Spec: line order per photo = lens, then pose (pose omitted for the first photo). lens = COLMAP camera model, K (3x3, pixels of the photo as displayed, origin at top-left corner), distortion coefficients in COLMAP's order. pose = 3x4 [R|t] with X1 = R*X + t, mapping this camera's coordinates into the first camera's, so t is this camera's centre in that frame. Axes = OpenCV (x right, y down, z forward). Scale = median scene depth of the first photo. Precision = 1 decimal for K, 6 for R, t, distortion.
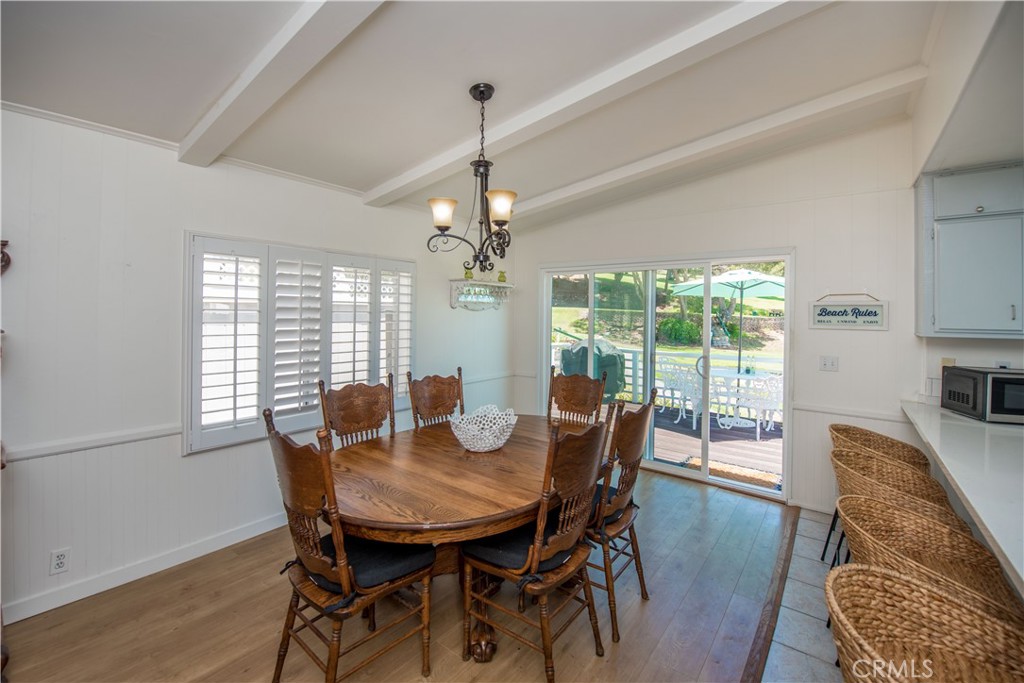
lens RADIAL K [[423.1, 0, 505.9], [0, 423.1, 321.4], [0, 0, 1]] dist [-0.008512, 0.000104]
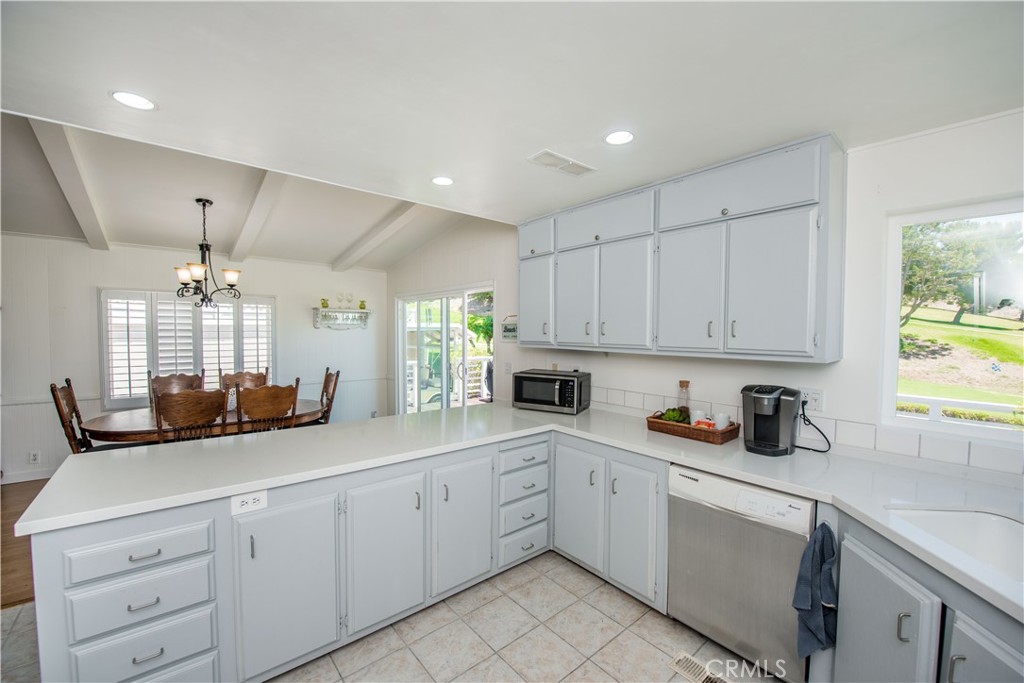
lens RADIAL K [[410.0, 0, 516.4], [0, 410.0, 346.4], [0, 0, 1]] dist [-0.021117, -0.001253]
pose [[0.978667, 0.002042, -0.205441, 1.080941], [0.001926, 0.999815, 0.019113, 0.006906], [0.205442, -0.019101, 0.978483, -0.250621]]
